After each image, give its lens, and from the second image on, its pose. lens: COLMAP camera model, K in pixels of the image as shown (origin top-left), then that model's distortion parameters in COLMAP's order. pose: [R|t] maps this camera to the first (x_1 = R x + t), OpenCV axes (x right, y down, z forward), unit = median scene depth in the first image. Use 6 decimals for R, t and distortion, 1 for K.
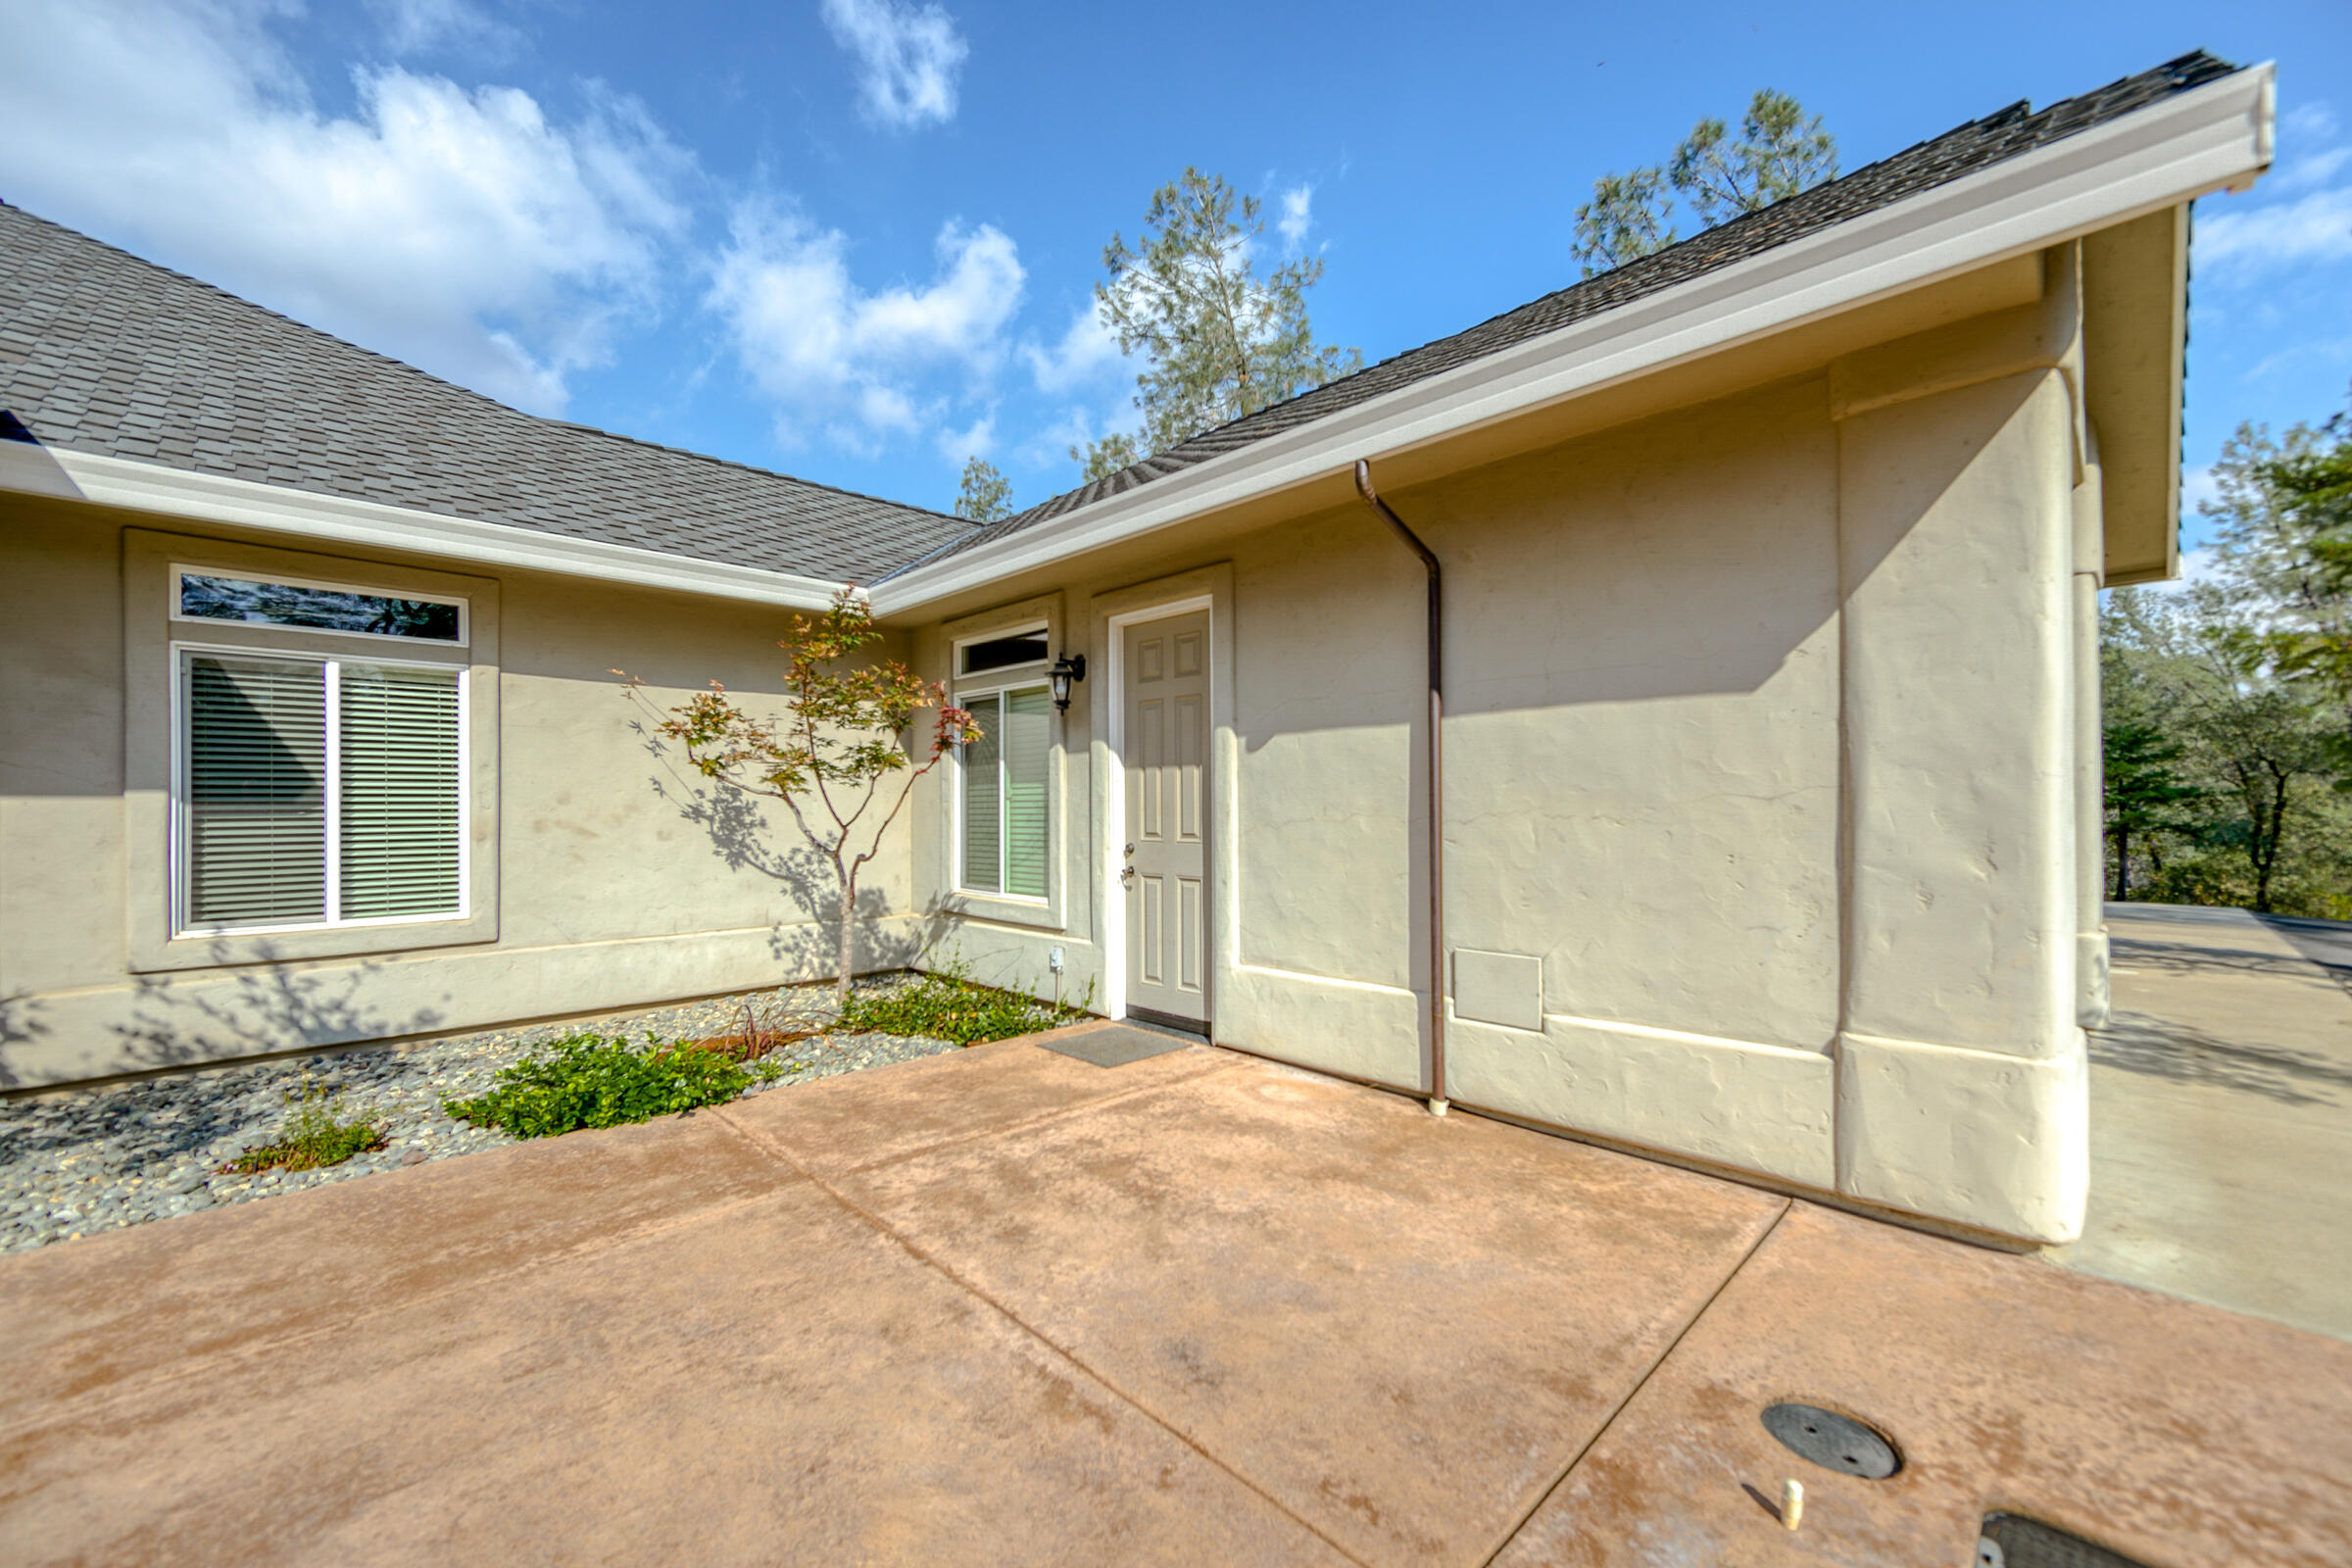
lens RADIAL K [[933.0, 0, 1175.4], [0, 933.0, 796.5], [0, 0, 1]] dist [0.003379, 0.000635]
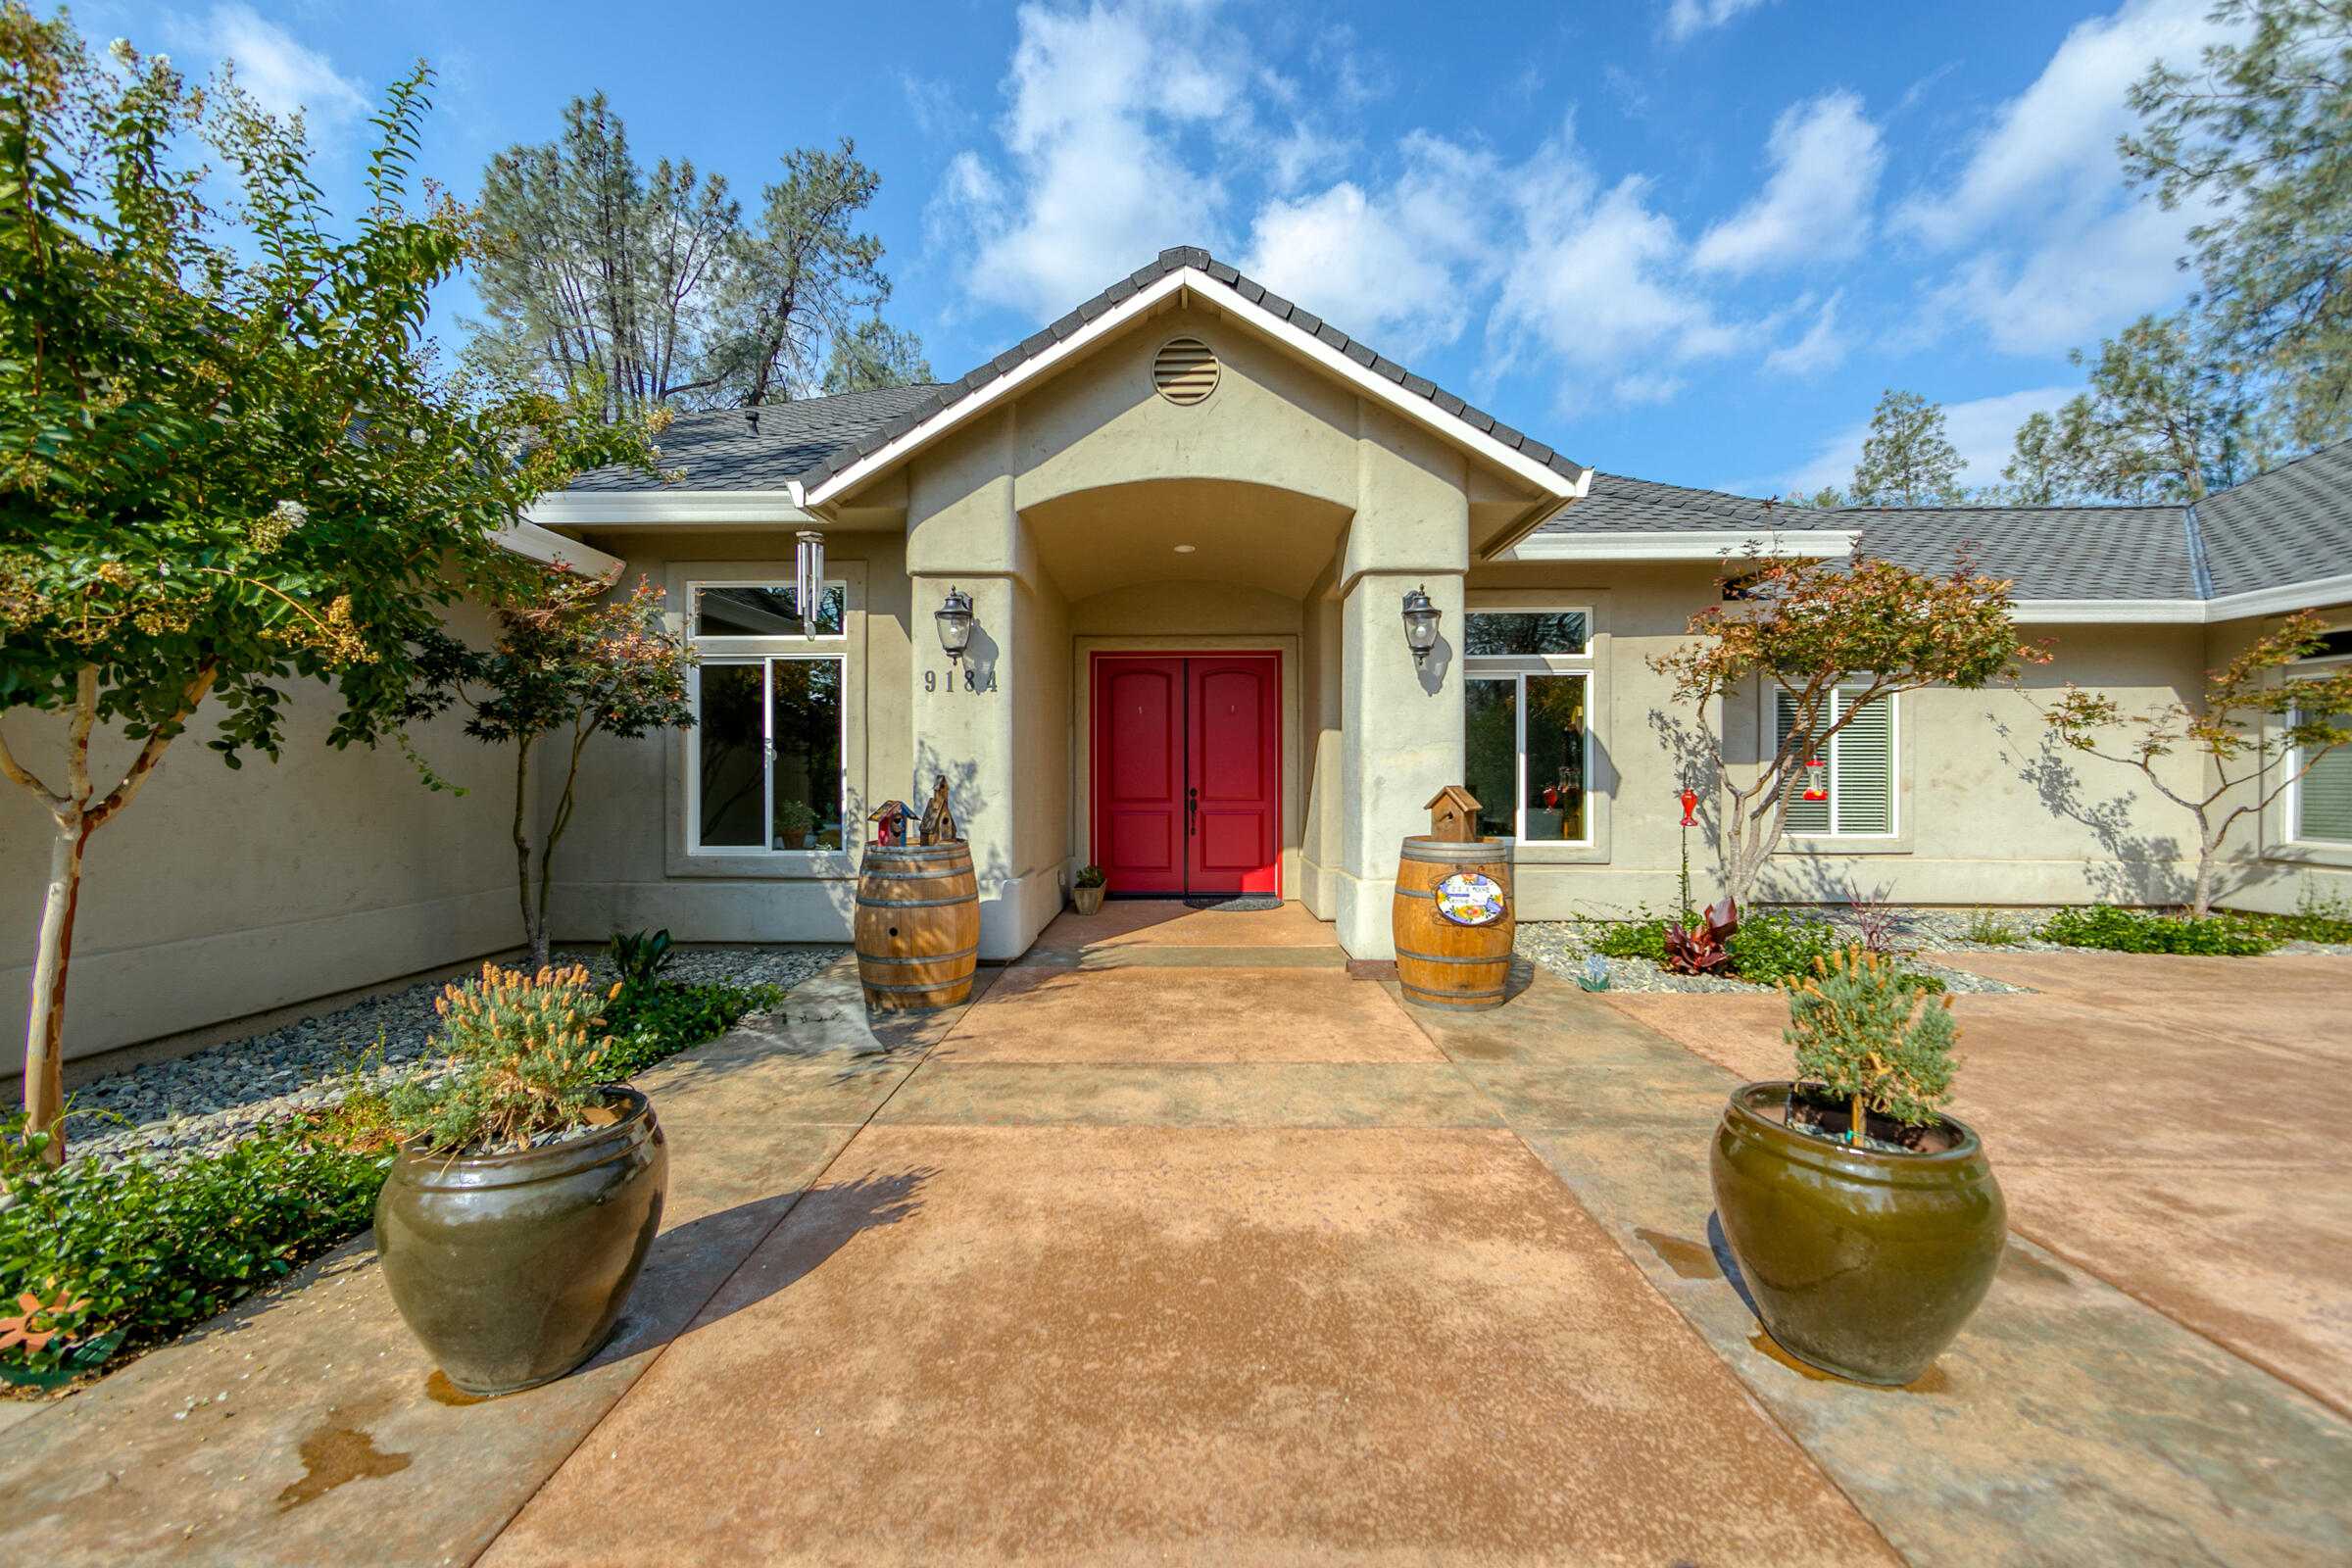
lens RADIAL K [[933.0, 0, 1164.9], [0, 933.0, 782.5], [0, 0, 1]] dist [0.003379, 0.000635]
pose [[0.700813, 0.009382, -0.713284, -0.397407], [0.000761, 0.999903, 0.013899, 0.007035], [0.713345, -0.010283, 0.700737, -0.886911]]
